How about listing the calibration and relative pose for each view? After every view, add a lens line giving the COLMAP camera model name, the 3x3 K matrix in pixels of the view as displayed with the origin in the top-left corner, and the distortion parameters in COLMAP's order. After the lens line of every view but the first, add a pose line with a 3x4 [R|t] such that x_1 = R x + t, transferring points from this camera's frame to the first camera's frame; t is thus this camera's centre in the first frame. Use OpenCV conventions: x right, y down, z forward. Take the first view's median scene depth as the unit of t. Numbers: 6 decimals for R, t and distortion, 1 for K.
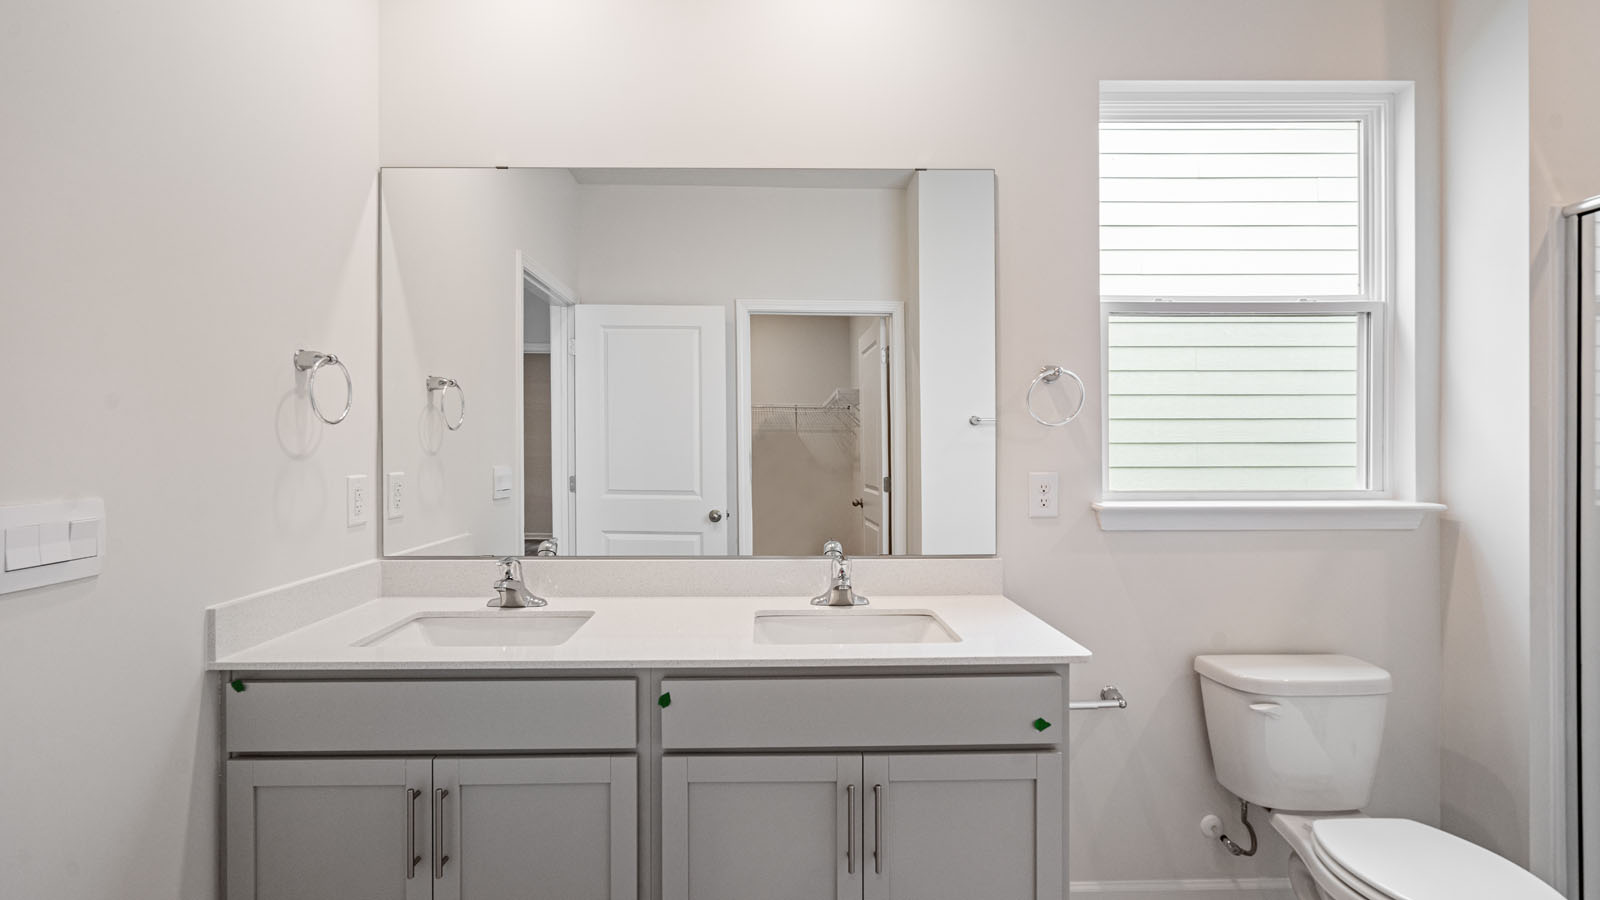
lens RADIAL K [[742.6, 0, 791.9], [0, 742.6, 456.0], [0, 0, 1]] dist [-0.004655, 0.000253]
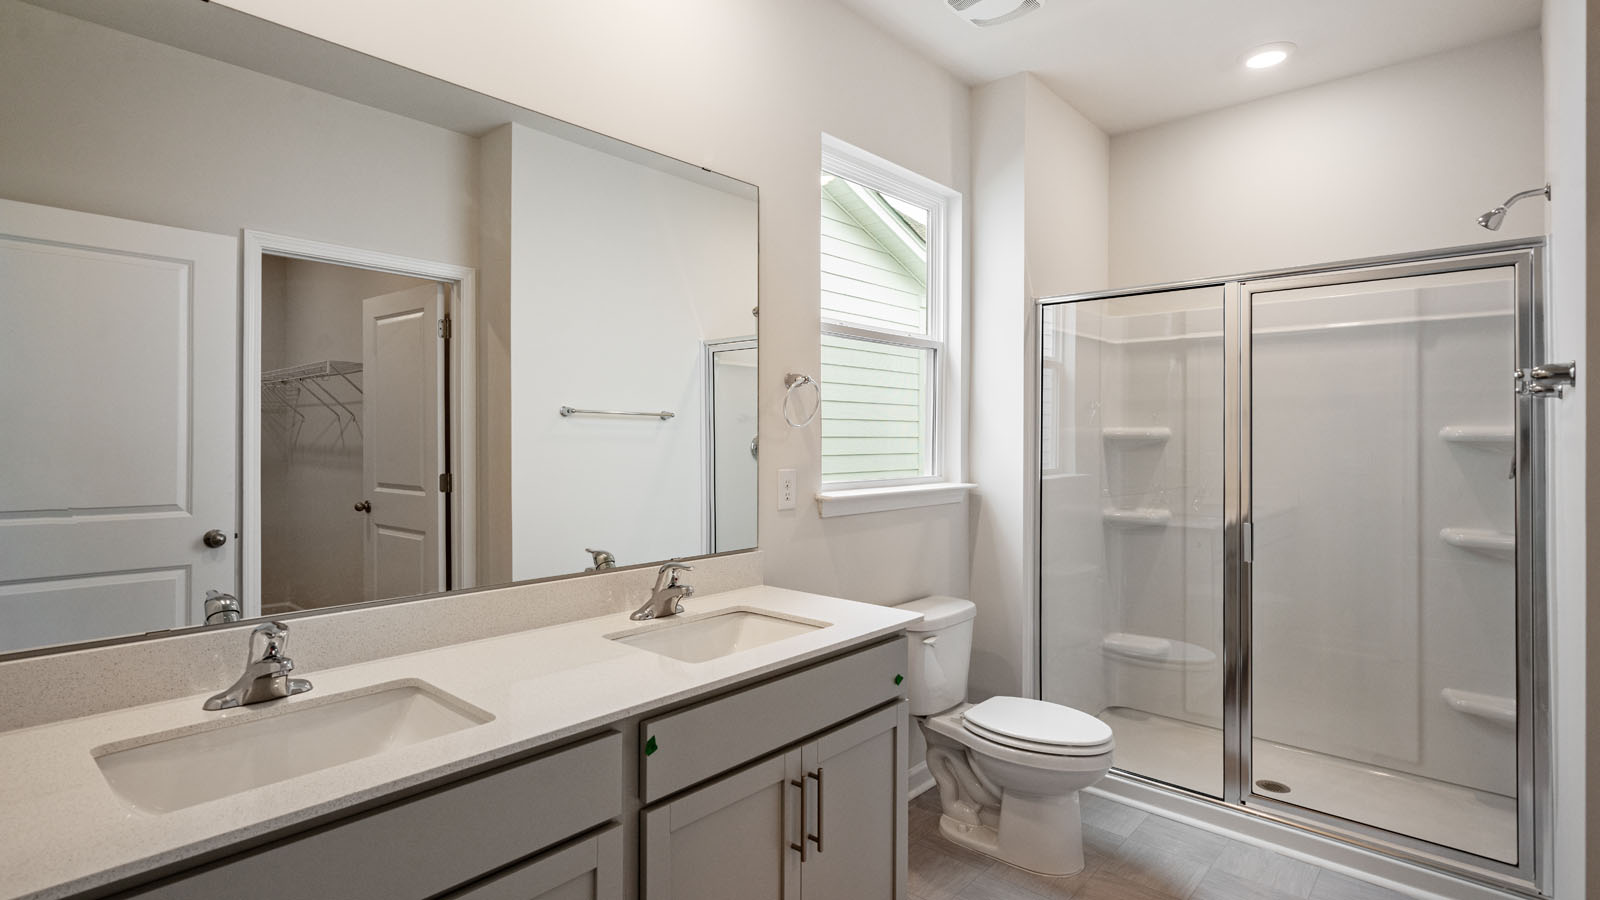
lens RADIAL K [[805.7, 0, 809.0], [0, 805.7, 436.1], [0, 0, 1]] dist [0.019199, 0.000722]
pose [[0.670840, 0.004647, 0.741587, -0.538647], [-0.002646, 0.999989, -0.003873, -0.023499], [-0.741597, 0.000636, 0.670845, 0.159658]]
